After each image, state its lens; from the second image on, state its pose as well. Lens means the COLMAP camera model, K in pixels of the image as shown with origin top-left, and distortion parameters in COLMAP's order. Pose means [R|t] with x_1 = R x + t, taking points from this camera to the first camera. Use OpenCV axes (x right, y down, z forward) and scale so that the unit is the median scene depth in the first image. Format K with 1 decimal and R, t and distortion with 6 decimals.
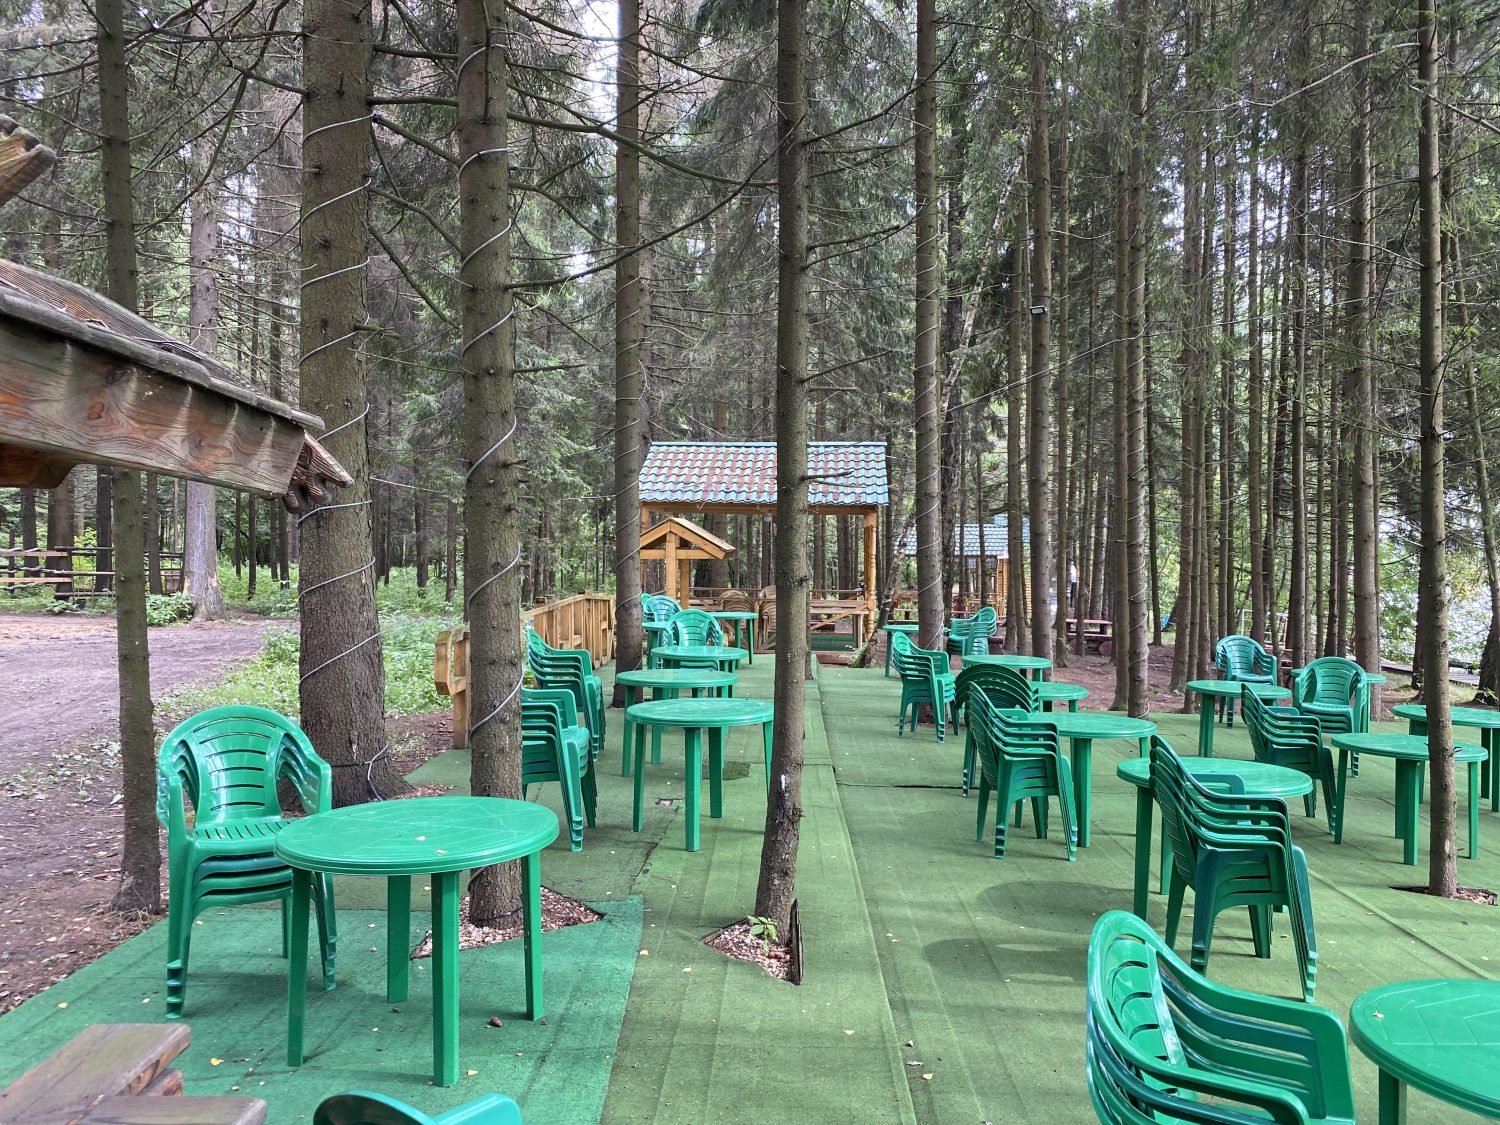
lens RADIAL K [[1146.3, 0, 750.0], [0, 1146.3, 562.5], [0, 0, 1]] dist [0.006163, 0.001904]
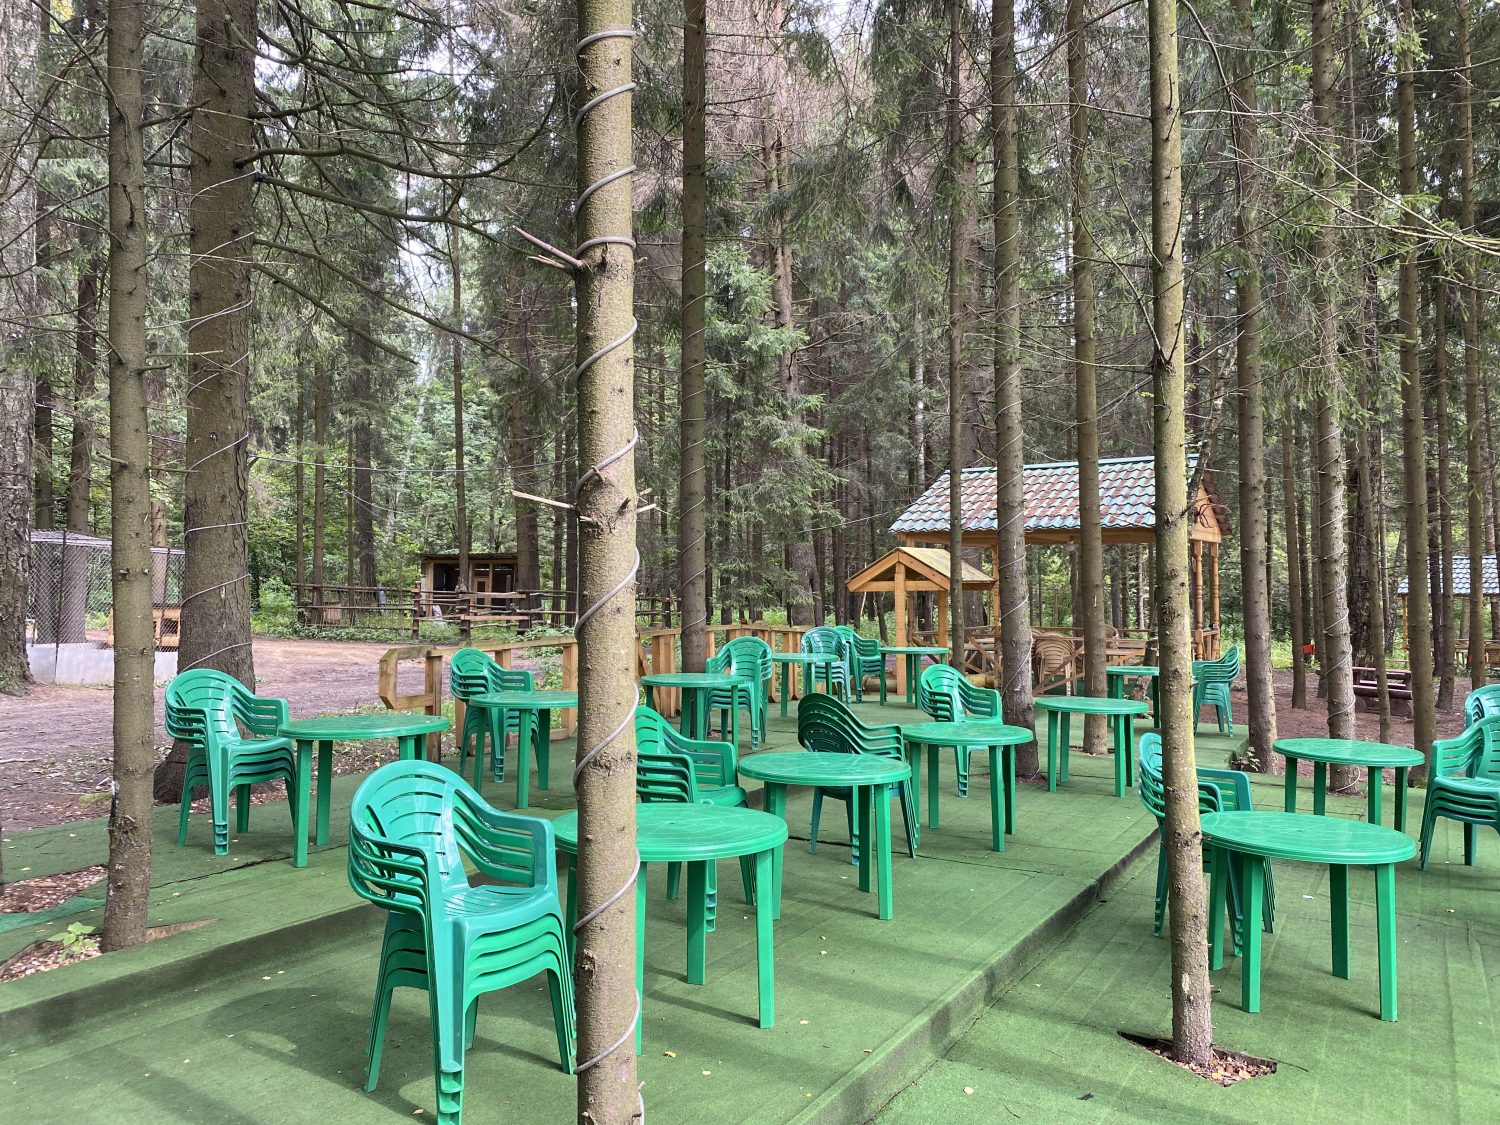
lens RADIAL K [[1143.5, 0, 750.0], [0, 1143.5, 562.5], [0, 0, 1]] dist [-0.003845, -0.001194]
pose [[0.884160, -0.020402, -0.466738, 0.271499], [0.001046, 0.999130, -0.041693, 0.013178], [0.467183, 0.036375, 0.883412, 0.116437]]
